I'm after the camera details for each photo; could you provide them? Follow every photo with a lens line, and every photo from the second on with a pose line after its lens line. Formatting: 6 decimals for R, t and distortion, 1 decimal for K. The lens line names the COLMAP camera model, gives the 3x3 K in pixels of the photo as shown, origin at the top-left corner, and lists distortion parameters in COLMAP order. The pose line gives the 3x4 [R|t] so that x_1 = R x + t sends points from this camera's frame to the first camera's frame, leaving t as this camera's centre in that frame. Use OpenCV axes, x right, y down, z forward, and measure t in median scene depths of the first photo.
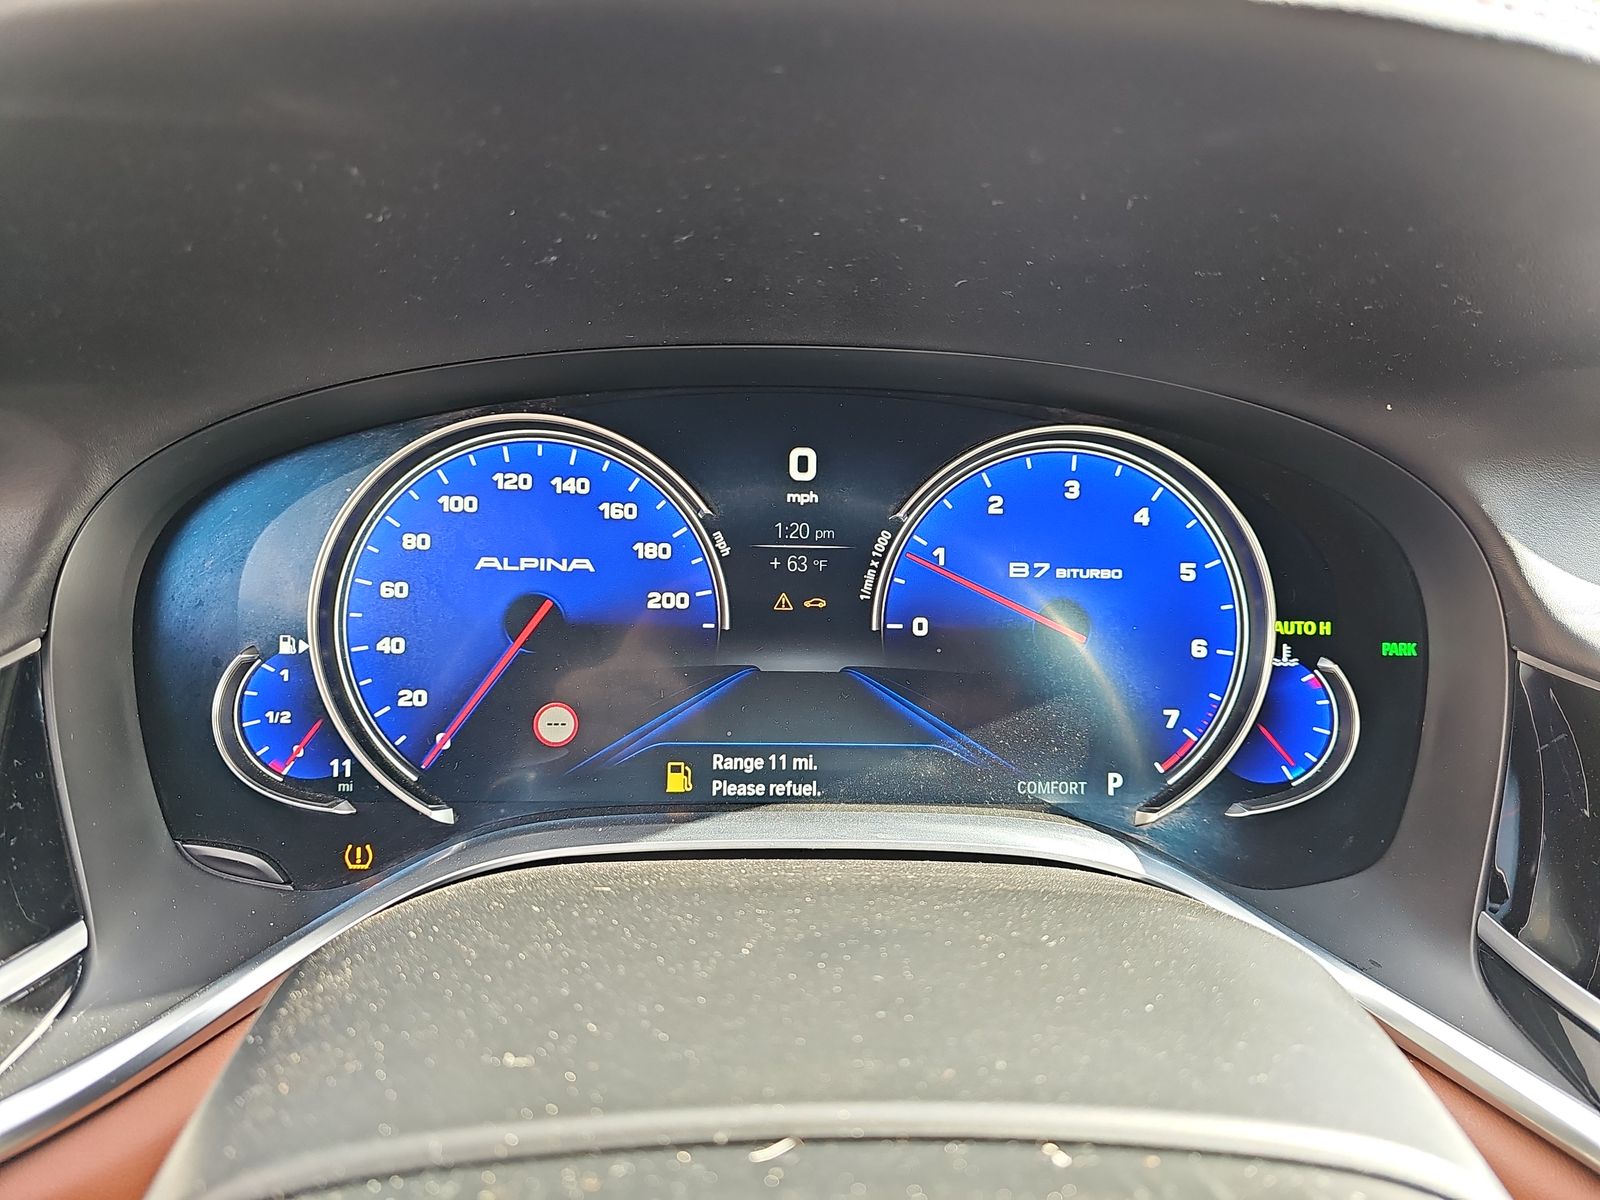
lens RADIAL K [[1065.6, 0, 787.6], [0, 1065.6, 611.1], [0, 0, 1]] dist [0.001705, -0.020106]
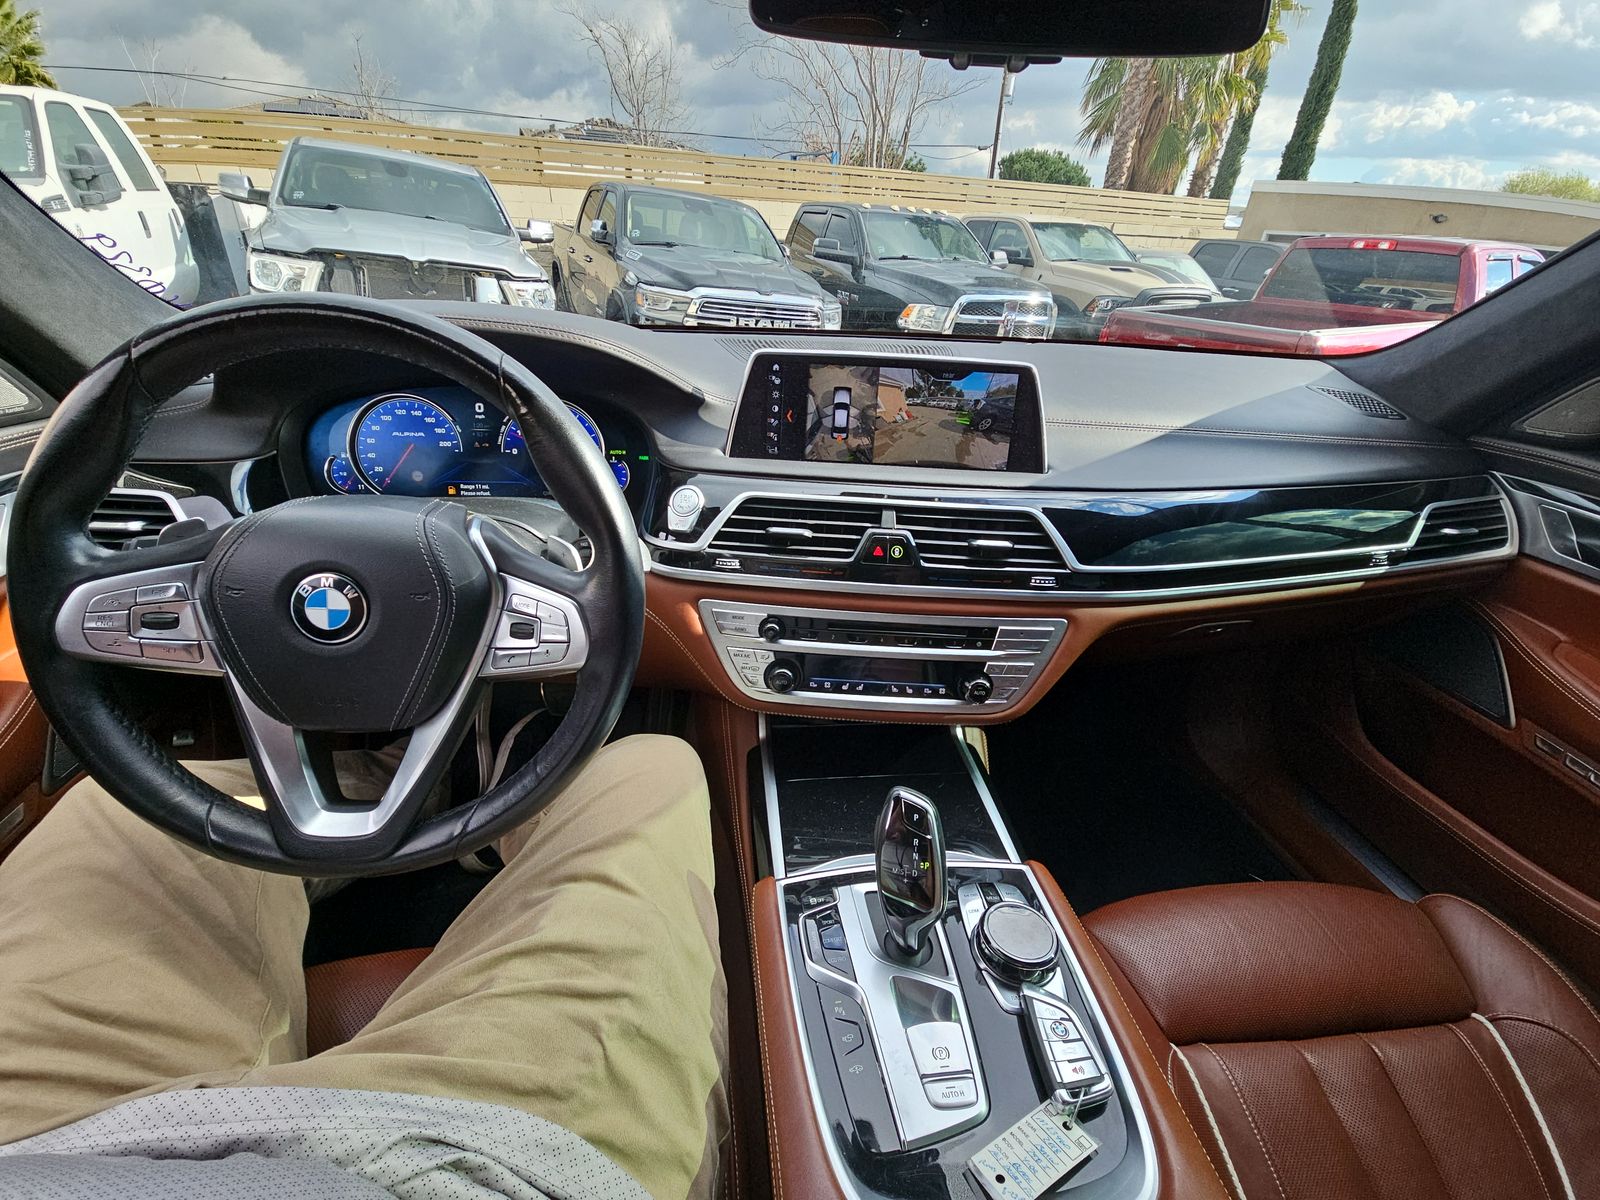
lens RADIAL K [[644.2, 0, 797.3], [0, 644.2, 599.0], [0, 0, 1]] dist [-0.010420, -0.000926]
pose [[0.996301, -0.014717, 0.084657, 0.955305], [0.000339, 0.985888, 0.167404, 0.155936], [-0.085927, -0.166756, 0.982247, -1.495573]]
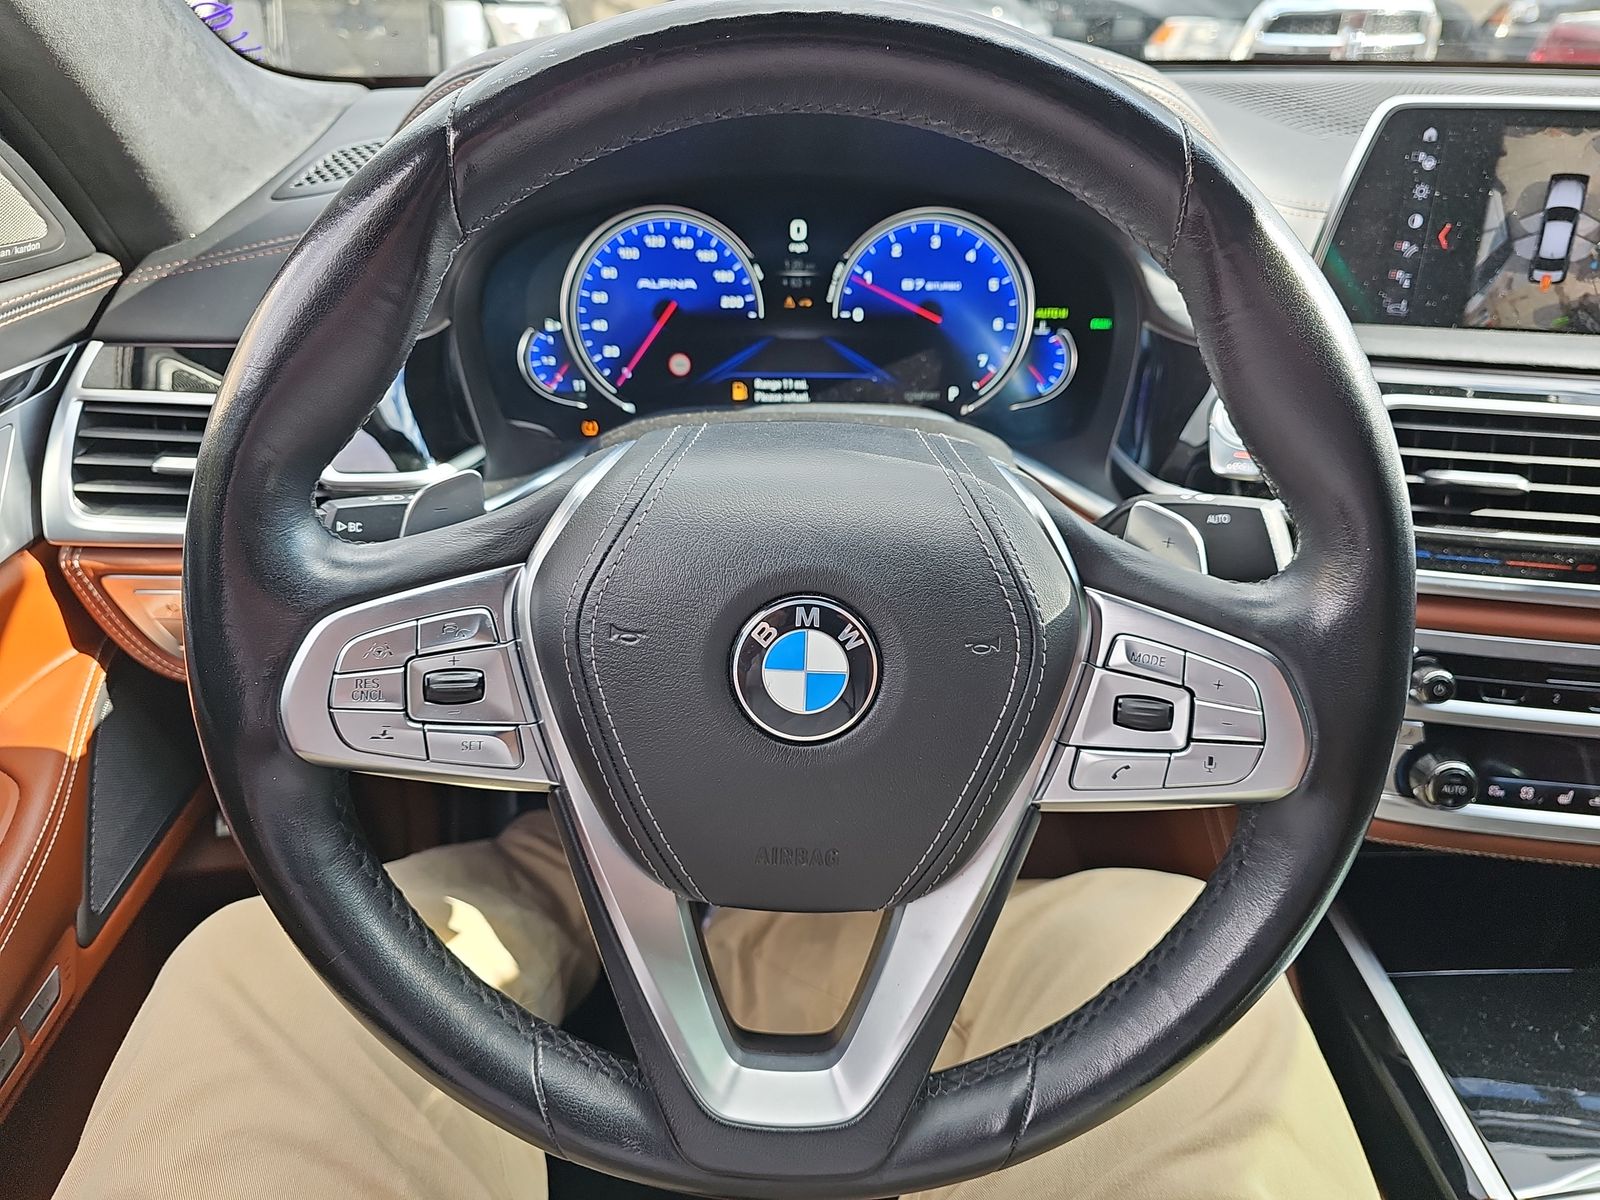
lens RADIAL K [[1065.6, 0, 801.2], [0, 1065.6, 603.0], [0, 0, 1]] dist [0.001705, -0.020106]
pose [[0.999402, -0.000553, -0.034574, 0.088443], [0.008349, 0.974147, 0.225760, 0.091531], [0.033555, -0.225914, 0.973569, -1.098886]]
